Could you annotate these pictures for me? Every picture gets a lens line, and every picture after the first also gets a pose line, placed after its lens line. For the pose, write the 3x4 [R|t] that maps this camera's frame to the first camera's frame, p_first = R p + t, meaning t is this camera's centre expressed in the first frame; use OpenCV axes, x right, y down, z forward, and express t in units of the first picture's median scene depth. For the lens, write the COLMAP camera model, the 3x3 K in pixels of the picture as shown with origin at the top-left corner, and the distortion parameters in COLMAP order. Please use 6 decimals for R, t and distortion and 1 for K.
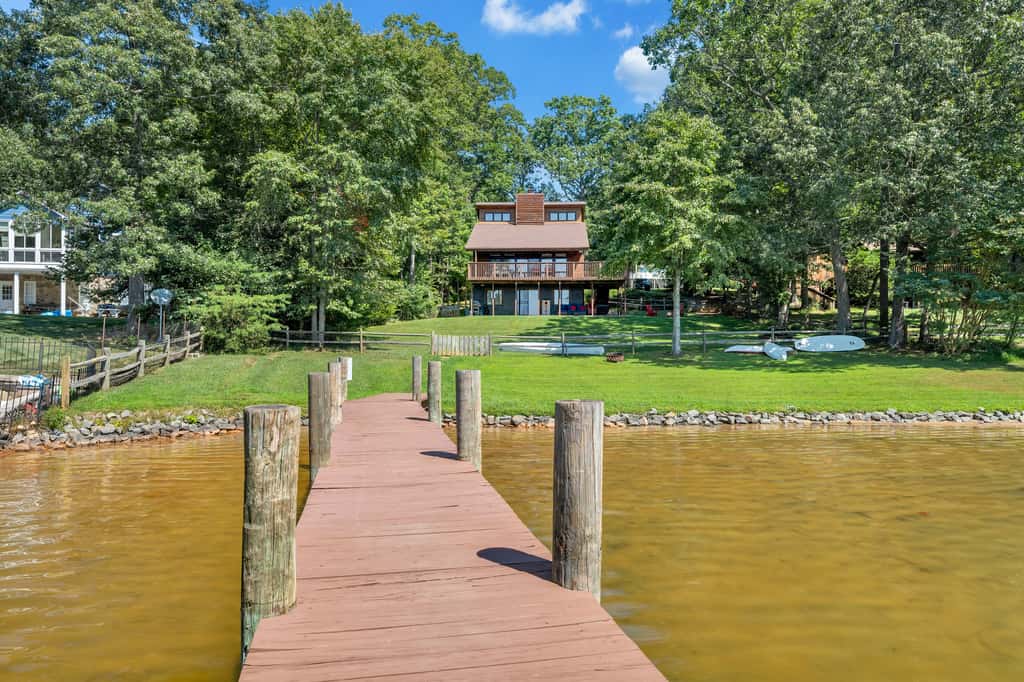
lens RADIAL K [[692.0, 0, 512.0], [0, 692.0, 341.0], [0, 0, 1]] dist [0.003916, -0.000400]
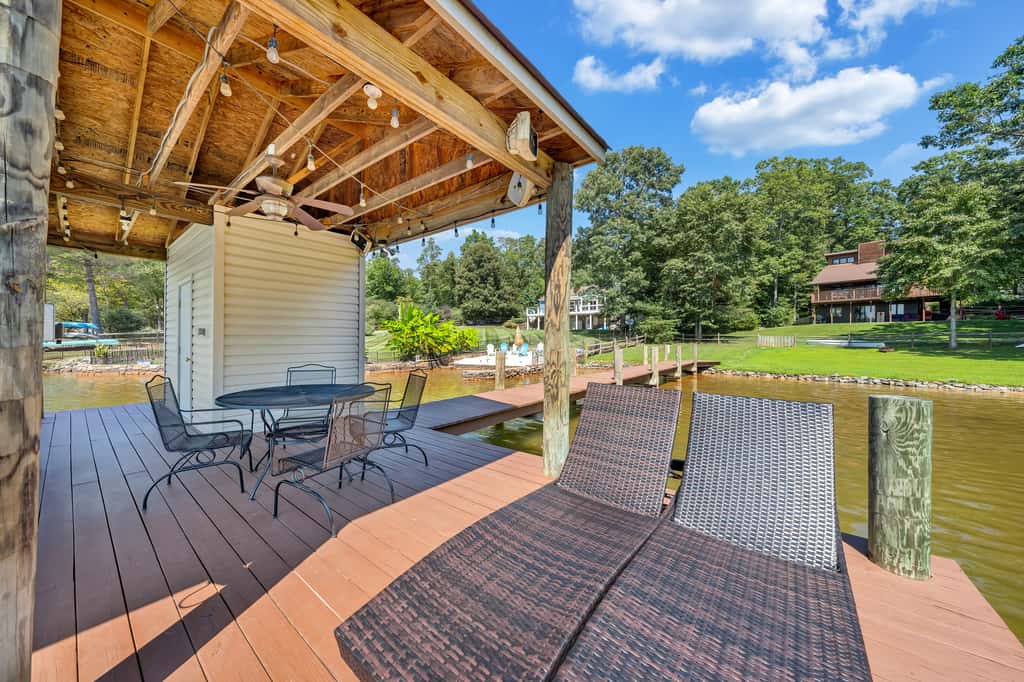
lens RADIAL K [[352.7, 0, 513.9], [0, 352.7, 337.6], [0, 0, 1]] dist [-0.002968, 0.000222]
pose [[0.644666, -0.002140, -0.764462, 0.211612], [-0.000979, 0.999993, -0.003624, 0.000381], [0.764464, 0.003085, 0.644659, -0.184617]]
